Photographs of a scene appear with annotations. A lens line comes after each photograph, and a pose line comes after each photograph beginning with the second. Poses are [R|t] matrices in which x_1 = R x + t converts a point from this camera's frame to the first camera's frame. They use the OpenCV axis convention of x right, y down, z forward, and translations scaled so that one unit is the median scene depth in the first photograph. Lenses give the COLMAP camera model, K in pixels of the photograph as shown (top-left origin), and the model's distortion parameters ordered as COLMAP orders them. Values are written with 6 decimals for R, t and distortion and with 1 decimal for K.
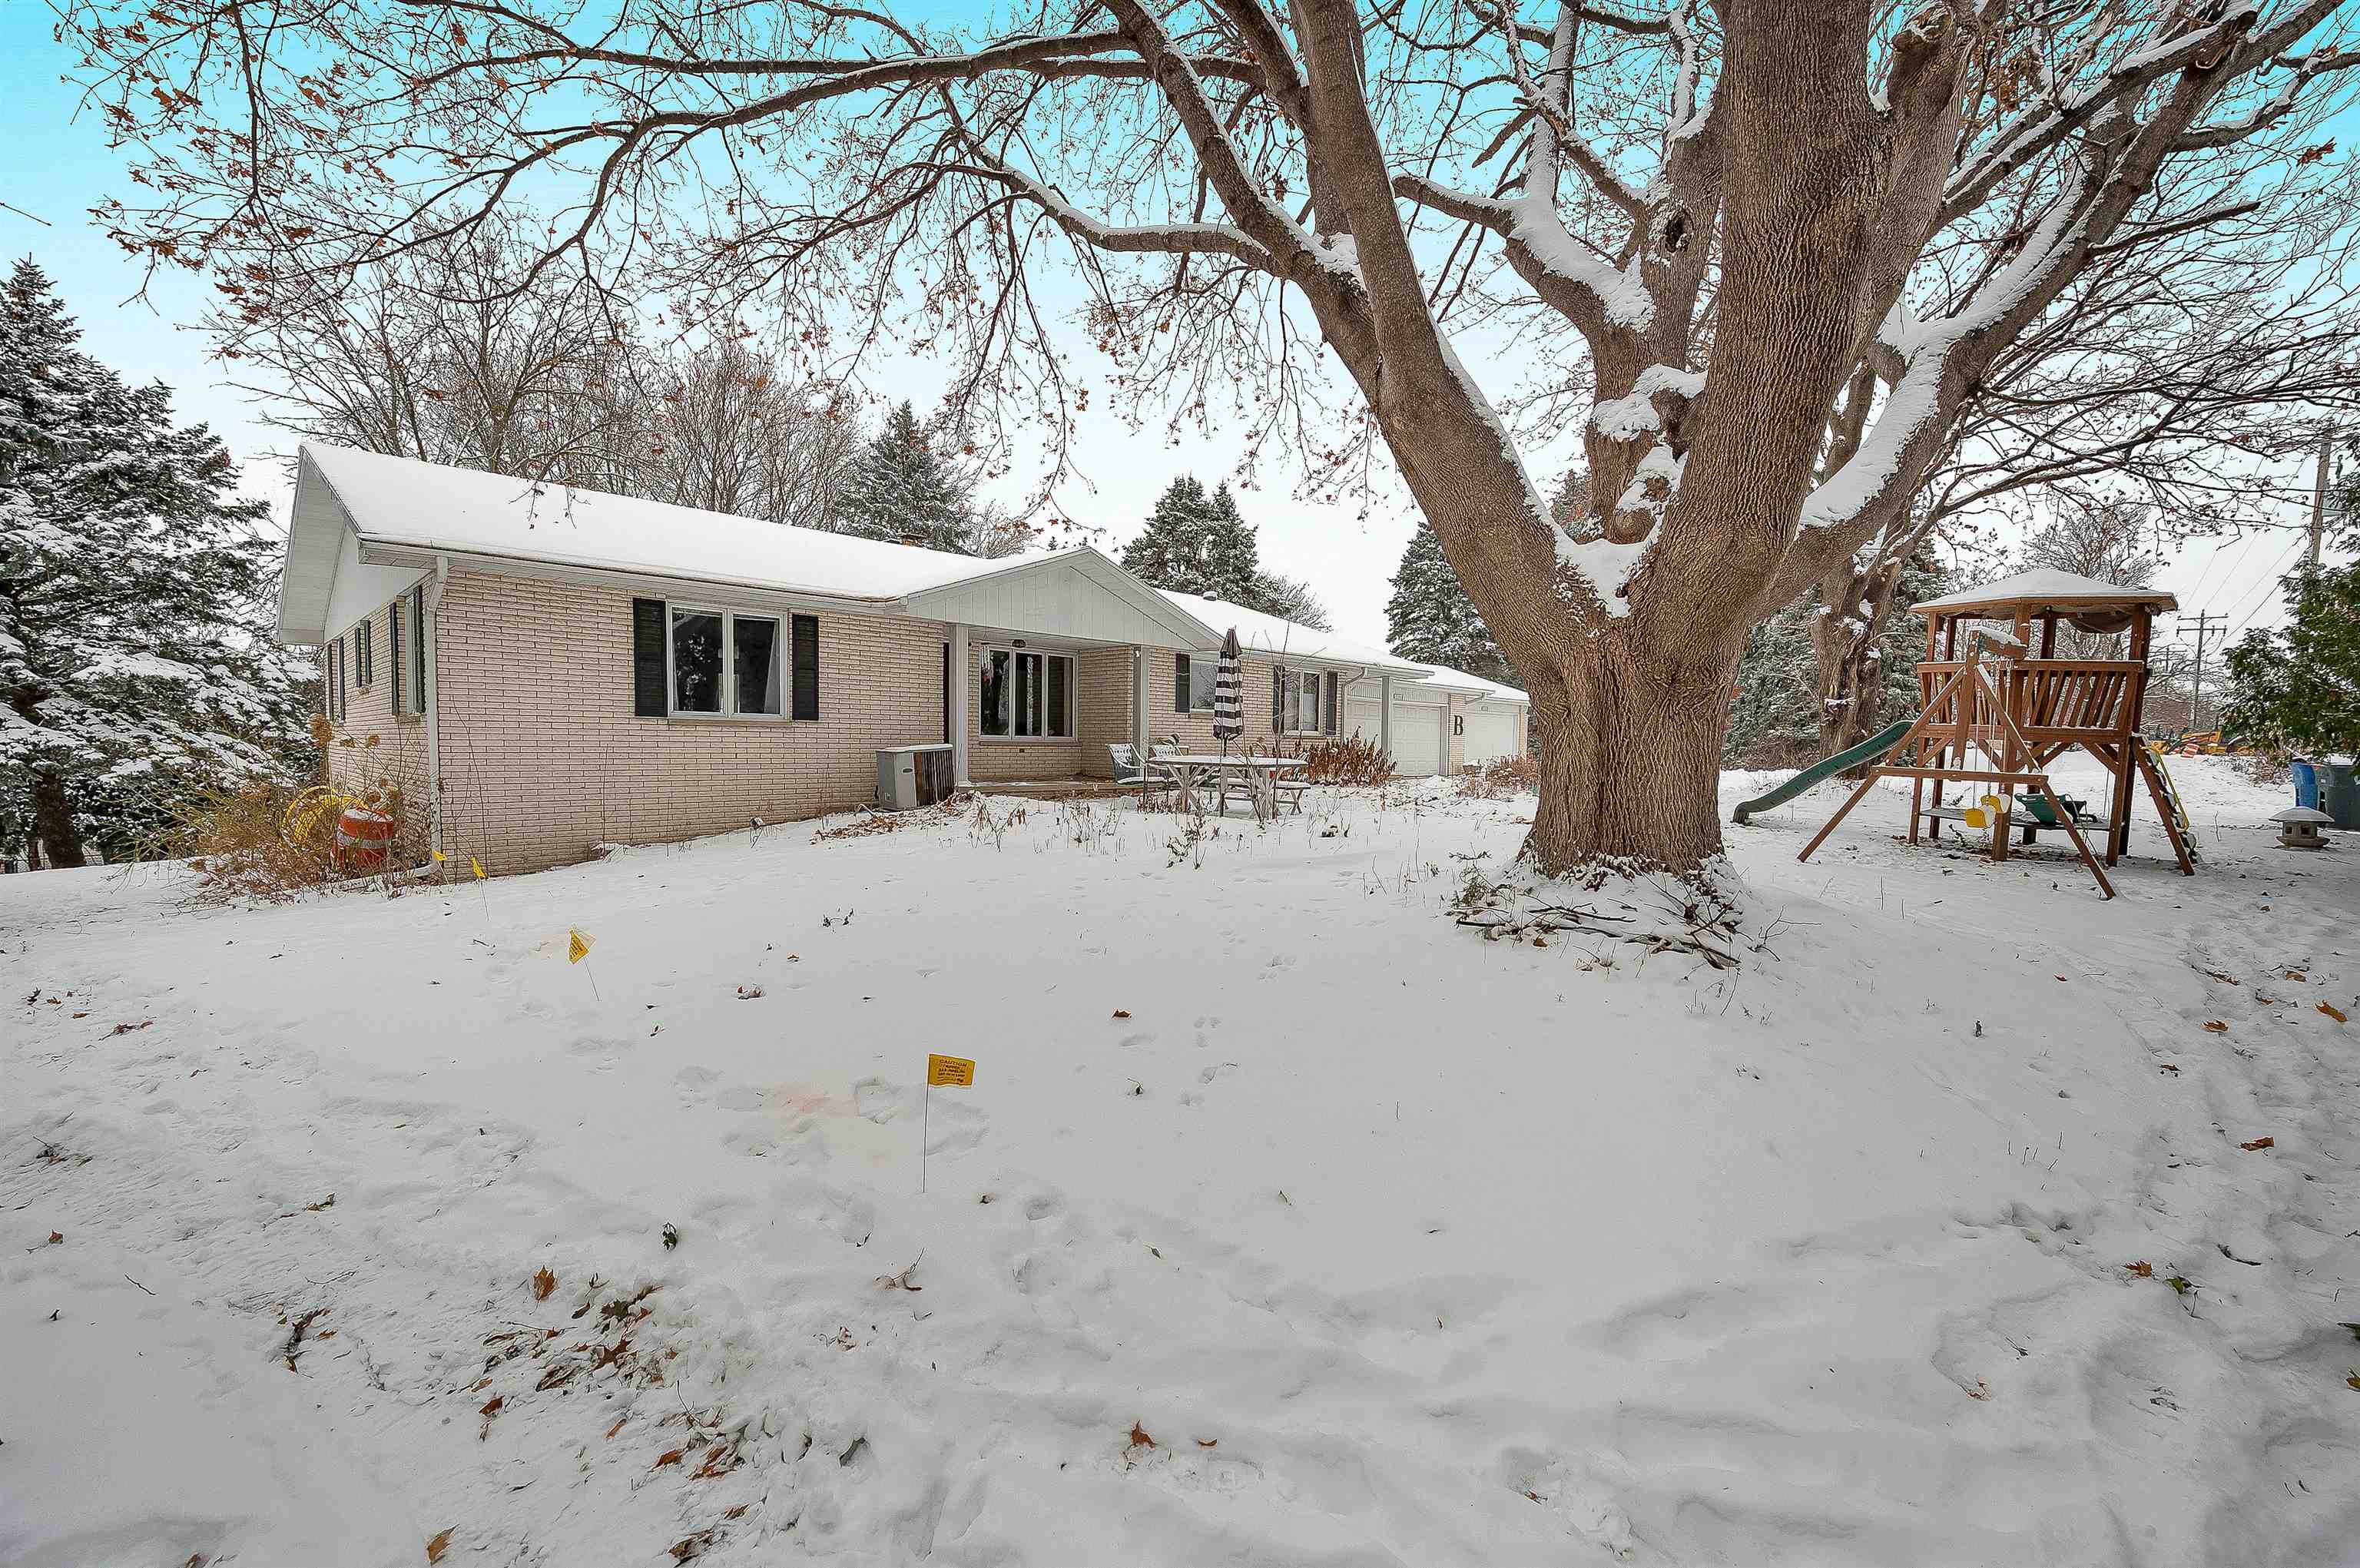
lens RADIAL K [[984.5, 0, 1180.0], [0, 984.5, 784.0], [0, 0, 1]] dist [-0.001851, -0.000288]
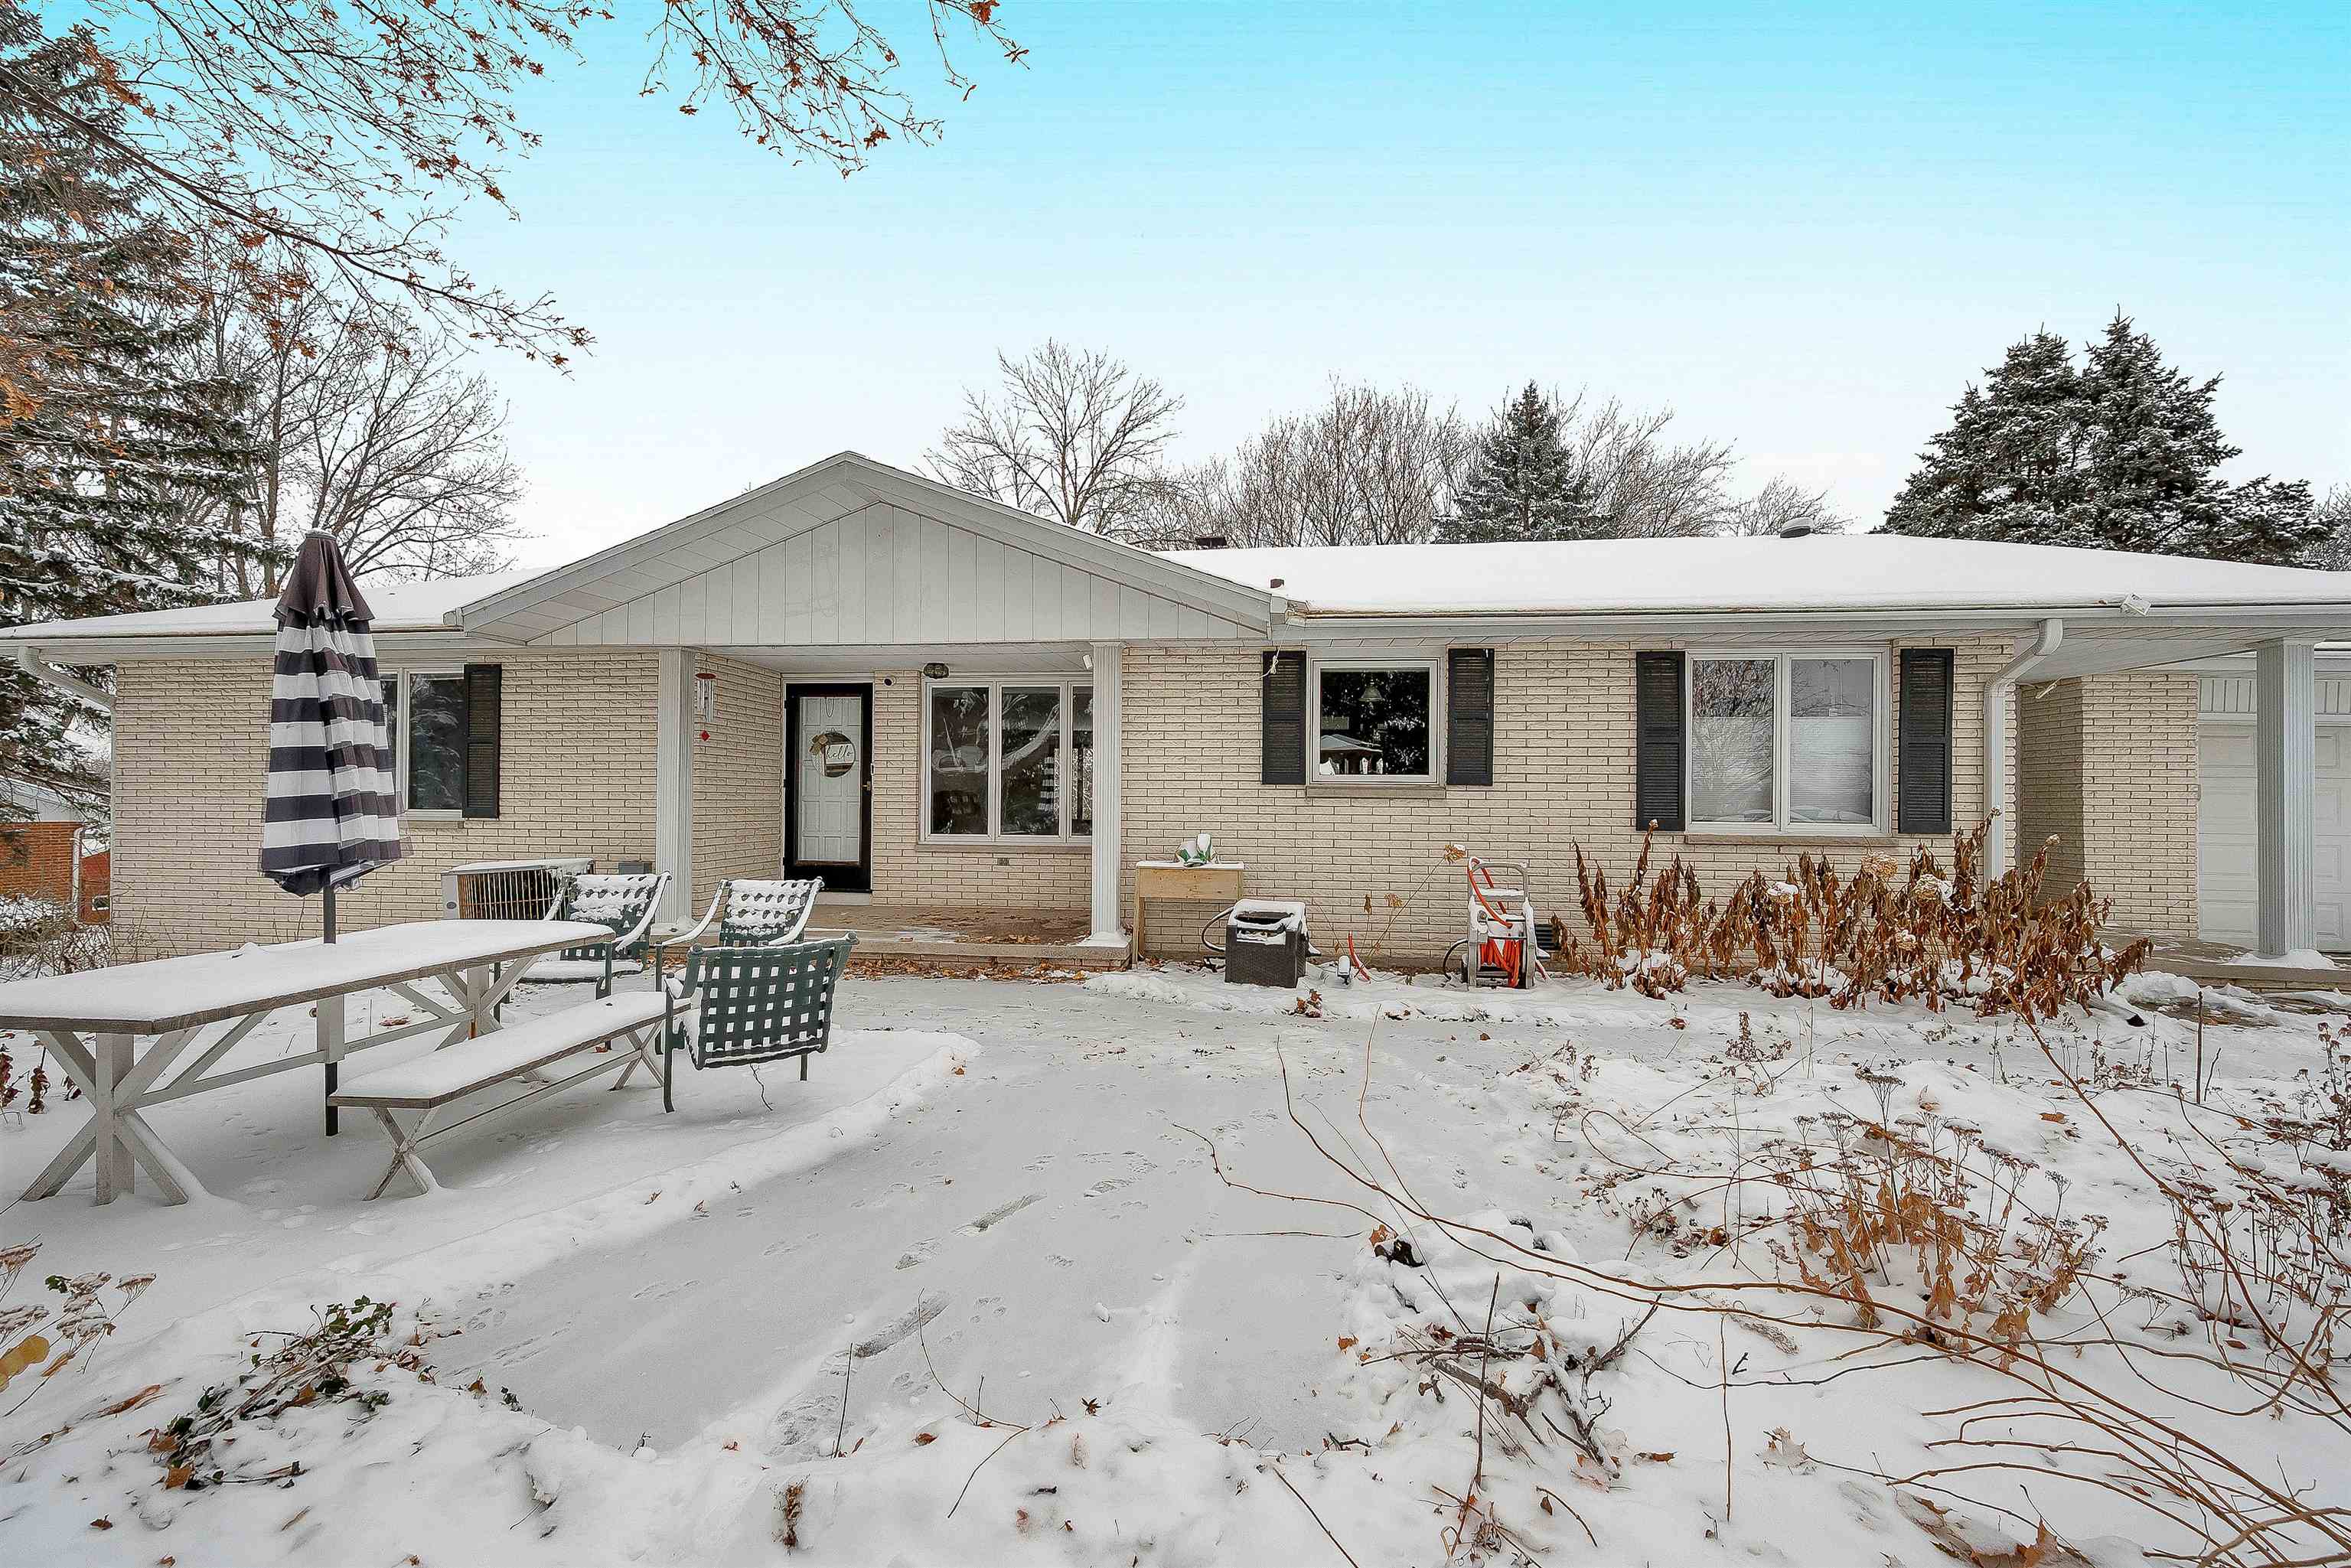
lens RADIAL K [[959.8, 0, 1168.3], [0, 959.8, 787.2], [0, 0, 1]] dist [0.001040, 0.000298]
pose [[0.600607, -0.021607, -0.799252, 0.141967], [-0.034490, 0.998004, -0.052897, -0.022667], [0.798800, 0.059336, 0.598664, 0.329782]]
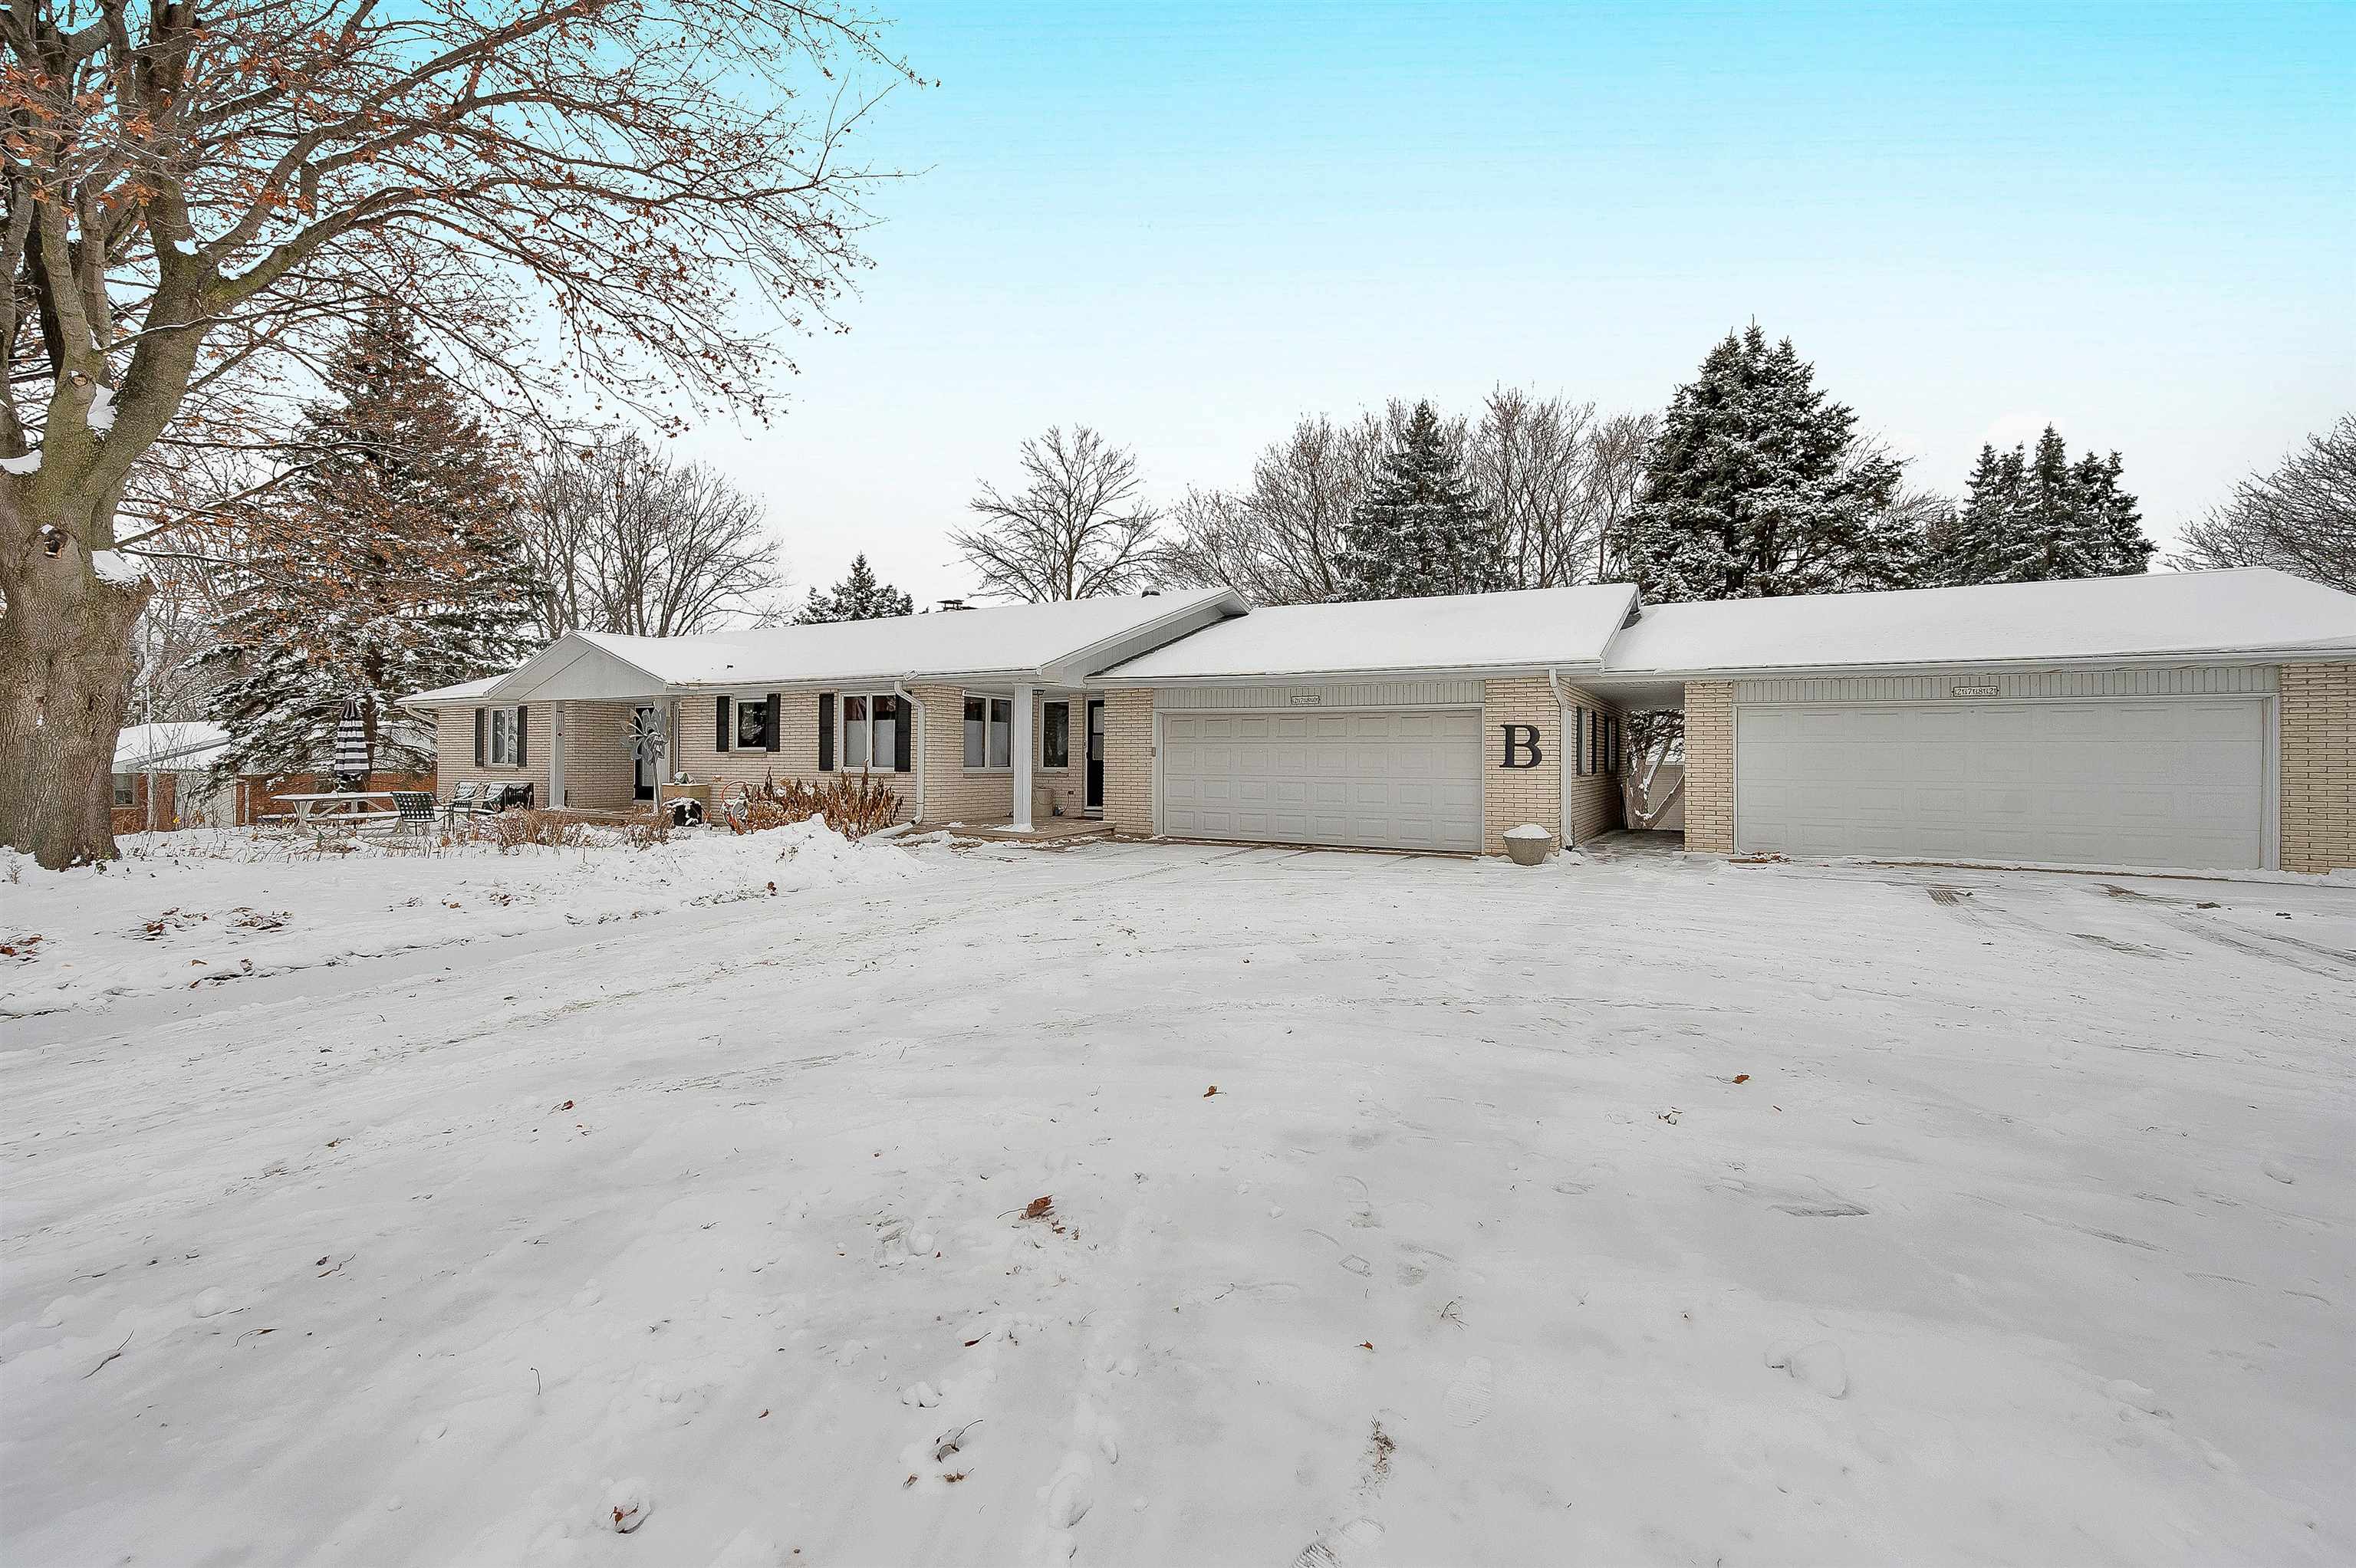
lens RADIAL K [[1000.1, 0, 1175.0], [0, 1000.1, 759.3], [0, 0, 1]] dist [0.000435, 0.000159]
pose [[0.245890, -0.016034, -0.969165, 0.517045], [-0.043537, 0.998671, -0.027569, -0.026724], [0.968319, 0.048974, 0.244865, 0.553659]]
